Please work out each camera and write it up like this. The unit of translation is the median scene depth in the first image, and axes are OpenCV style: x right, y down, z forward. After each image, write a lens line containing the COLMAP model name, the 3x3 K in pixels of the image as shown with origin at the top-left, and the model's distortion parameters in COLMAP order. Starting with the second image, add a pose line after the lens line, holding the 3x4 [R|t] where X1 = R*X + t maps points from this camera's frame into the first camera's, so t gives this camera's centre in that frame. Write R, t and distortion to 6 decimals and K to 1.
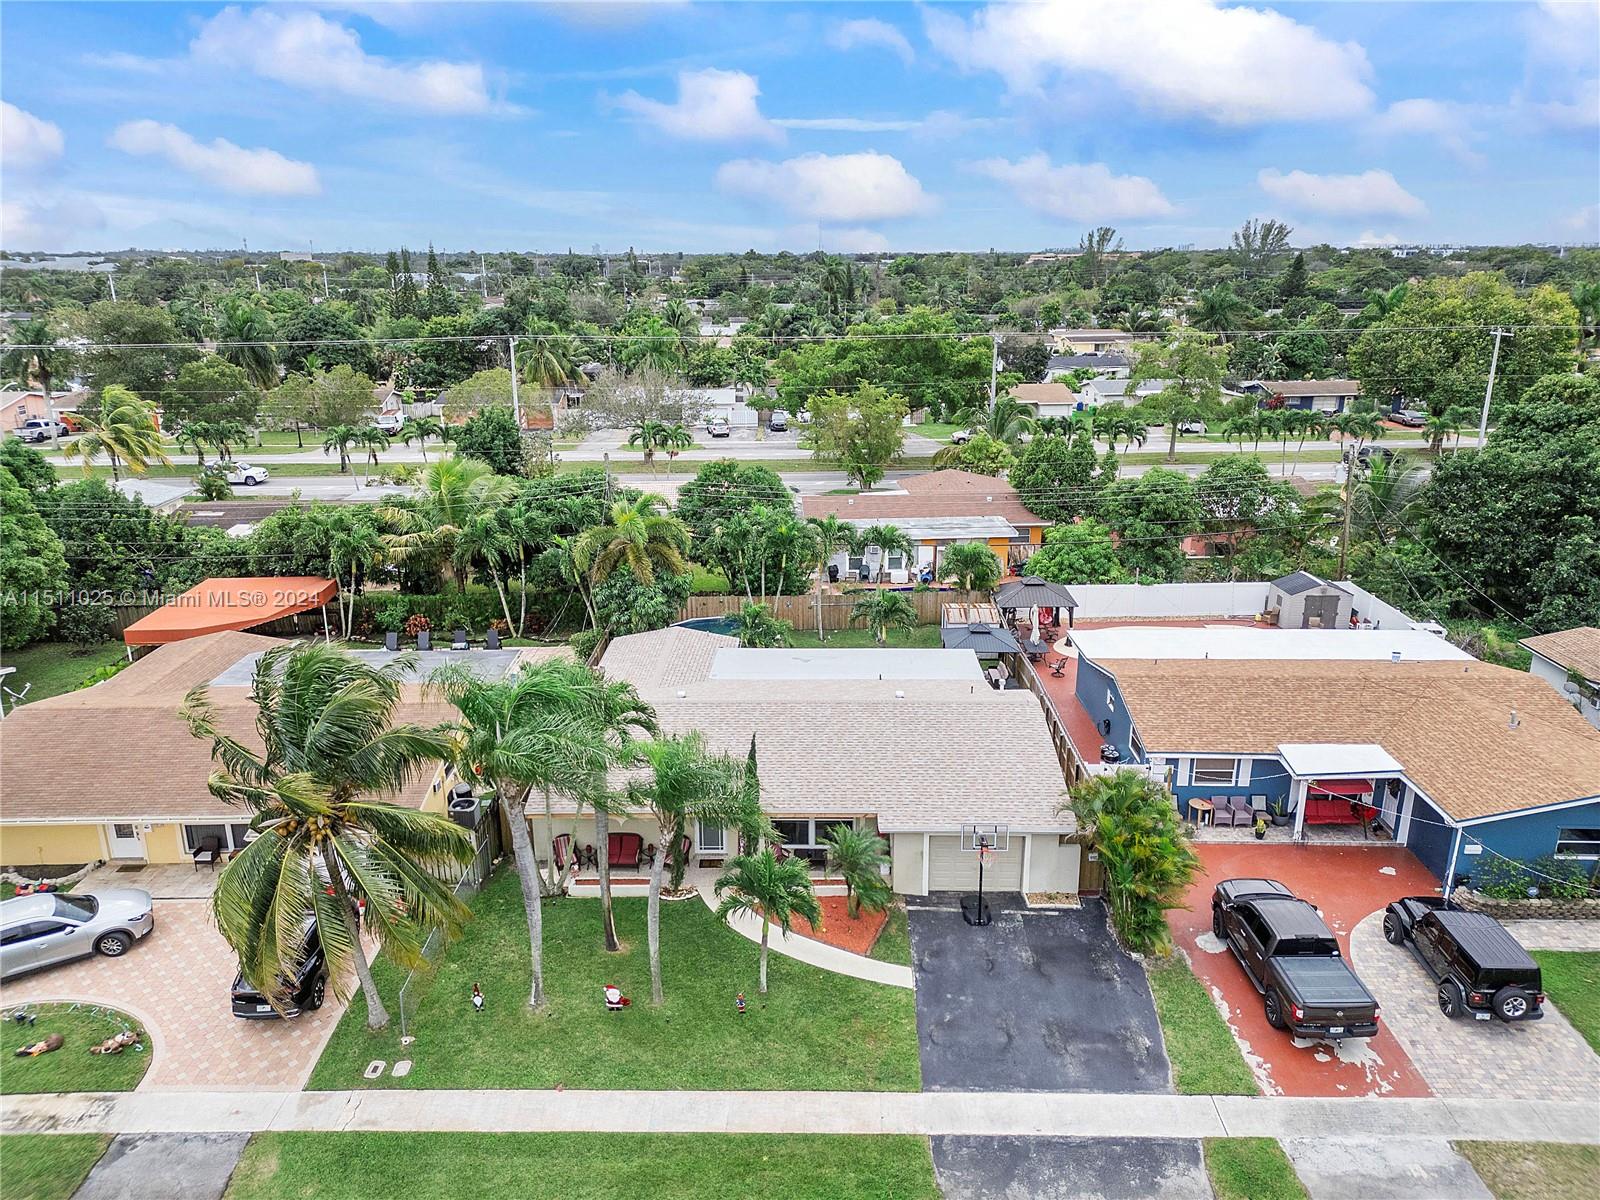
lens RADIAL K [[1124.9, 0, 806.1], [0, 1124.9, 598.6], [0, 0, 1]] dist [0.066576, -0.054848]
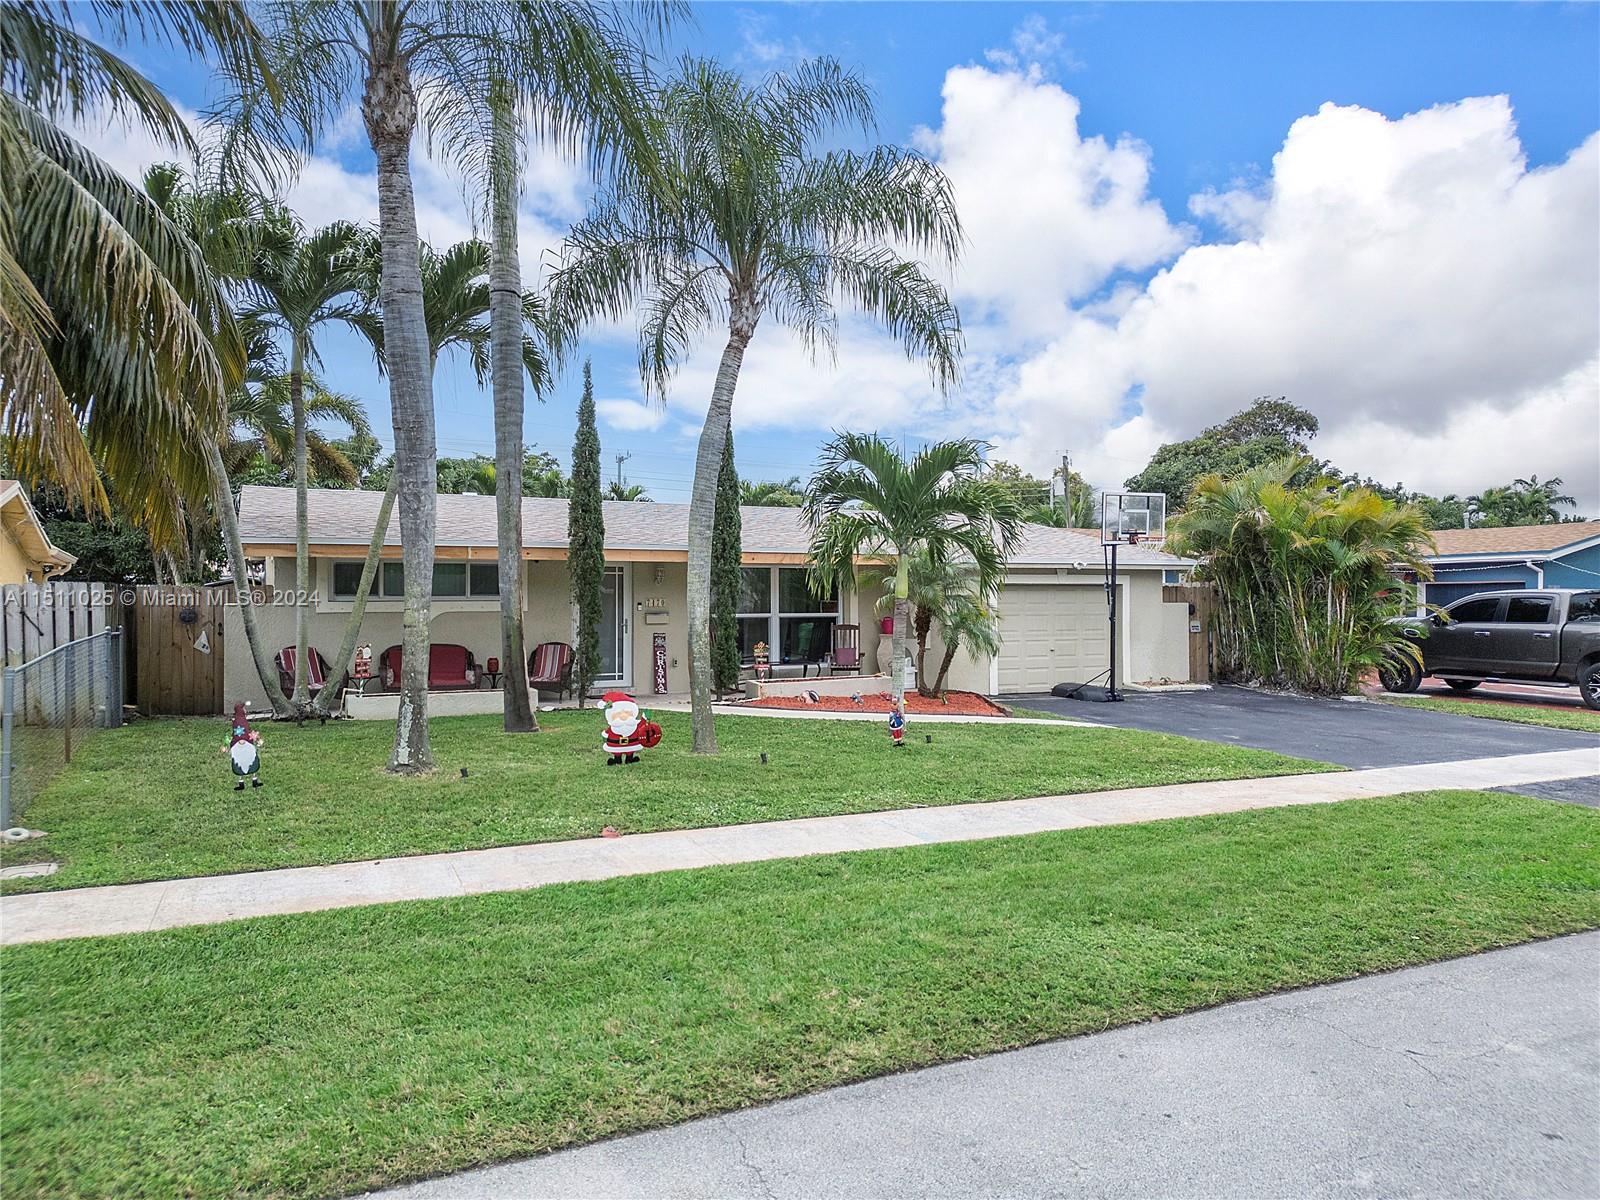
lens RADIAL K [[1124.9, 0, 806.1], [0, 1124.9, 598.6], [0, 0, 1]] dist [0.066576, -0.054848]
pose [[0.896707, 0.002628, 0.442616, -0.264690], [0.128055, 0.955678, -0.265105, 0.387219], [-0.423695, 0.294401, 0.856627, 0.559983]]
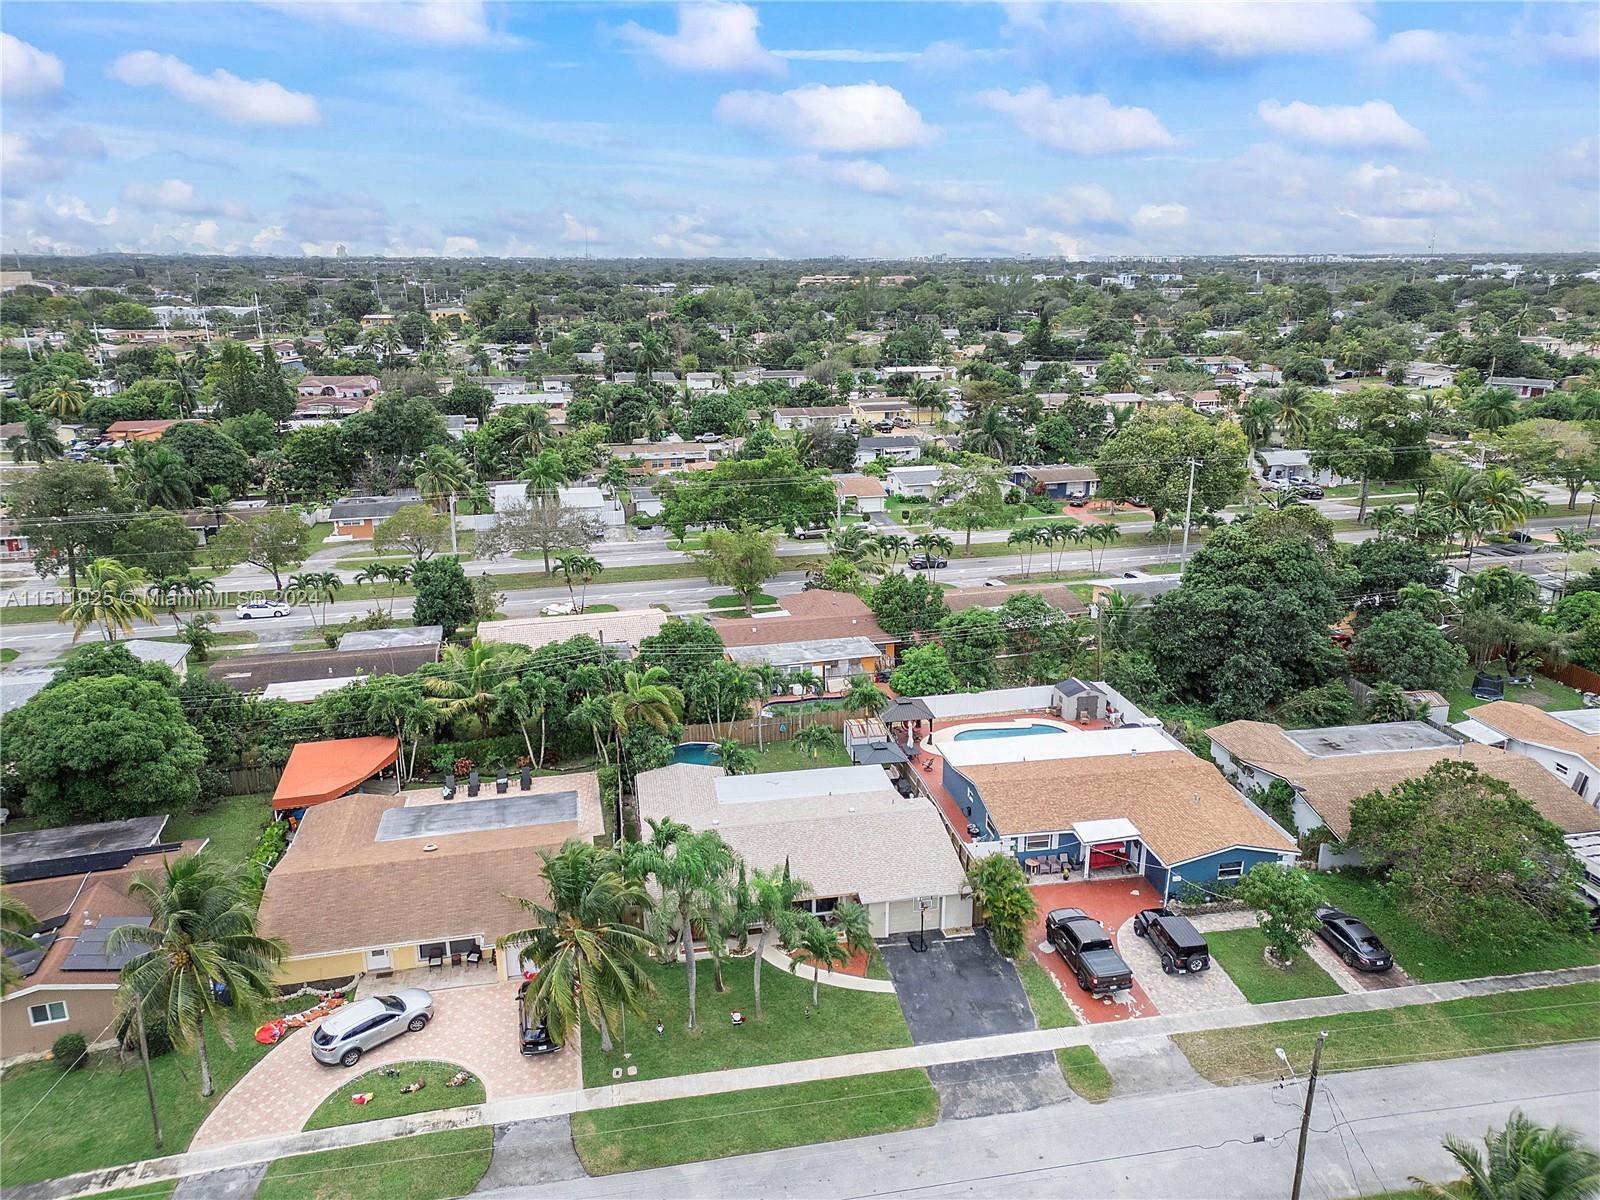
lens RADIAL K [[1124.9, 0, 806.1], [0, 1124.9, 598.6], [0, 0, 1]] dist [0.066576, -0.054848]
pose [[0.980544, -0.053648, 0.188828, -0.332411], [0.054288, 0.998524, 0.001785, -0.276659], [-0.188645, 0.008501, 0.982009, -0.708082]]
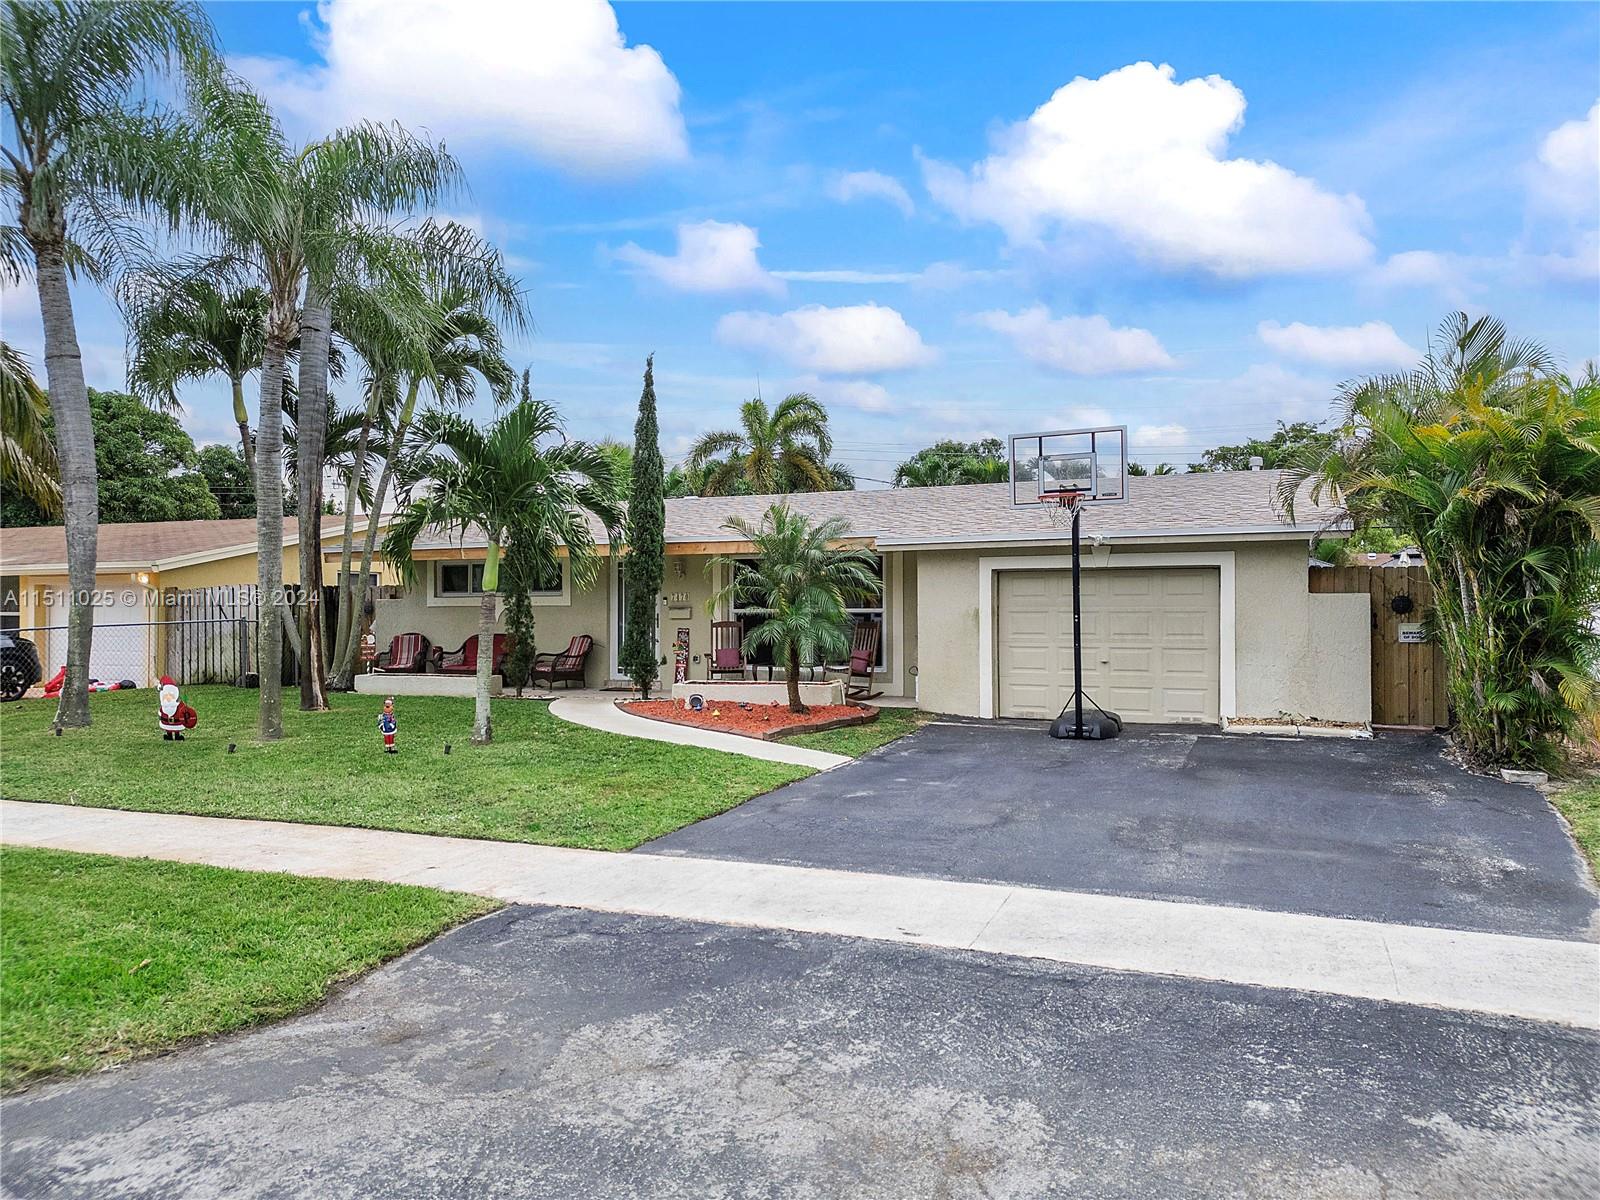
lens RADIAL K [[1124.9, 0, 806.1], [0, 1124.9, 598.6], [0, 0, 1]] dist [0.066576, -0.054848]
pose [[0.930741, -0.003082, -0.365665, 0.216769], [-0.103884, 0.956536, -0.272483, 0.373737], [0.350612, 0.291598, 0.889967, 0.609917]]
